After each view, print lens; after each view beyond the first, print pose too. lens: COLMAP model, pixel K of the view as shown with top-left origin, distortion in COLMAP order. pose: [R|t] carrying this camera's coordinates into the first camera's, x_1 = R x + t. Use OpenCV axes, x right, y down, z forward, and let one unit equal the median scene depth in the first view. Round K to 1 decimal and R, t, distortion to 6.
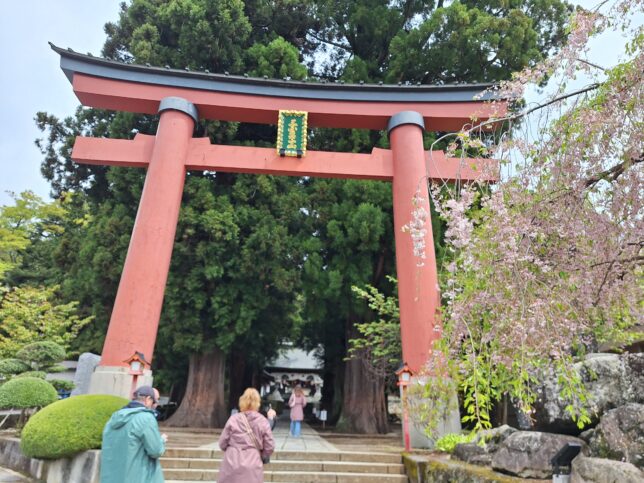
lens RADIAL K [[434.7, 0, 321.0], [0, 434.7, 245.2], [0, 0, 1]] dist [0.040538, -0.032470]
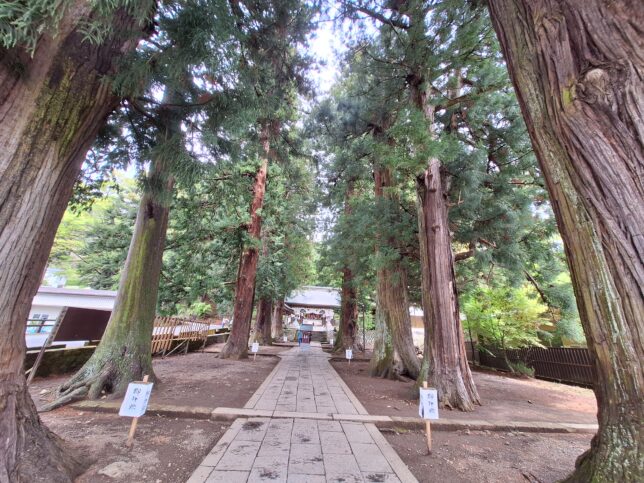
lens RADIAL K [[264.6, 0, 324.1], [0, 264.6, 241.5], [0, 0, 1]] dist [0.009817, -0.000035]
pose [[0.999809, 0.018929, -0.004833, -0.092680], [-0.018786, 0.999430, 0.028065, 0.352889], [0.005362, -0.027969, 0.999594, 1.060710]]
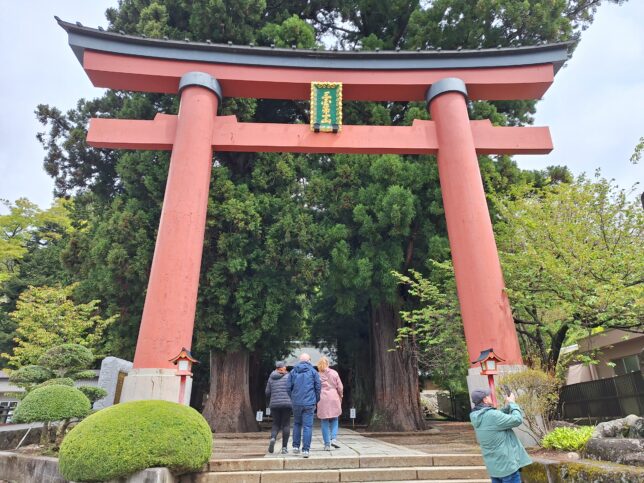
lens RADIAL K [[434.7, 0, 325.8], [0, 434.7, 239.1], [0, 0, 1]] dist [0.040538, -0.032470]
pose [[0.999009, -0.041904, 0.014992, -0.068107], [0.042016, 0.999091, -0.007186, 0.021040], [-0.014677, 0.007808, 0.999862, 0.062089]]
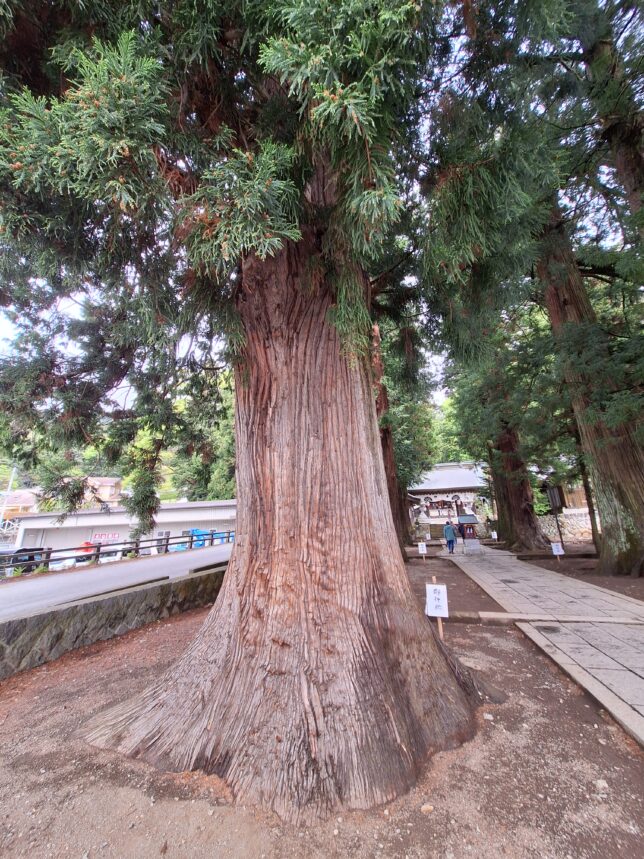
lens RADIAL K [[352.9, 0, 324.6], [0, 352.9, 431.1], [0, 0, 1]] dist [0.009817, -0.000035]
pose [[0.945132, -0.149510, -0.290470, -0.236028], [0.174200, 0.982823, 0.060936, 0.322909], [0.276370, -0.108193, 0.954942, 0.989005]]
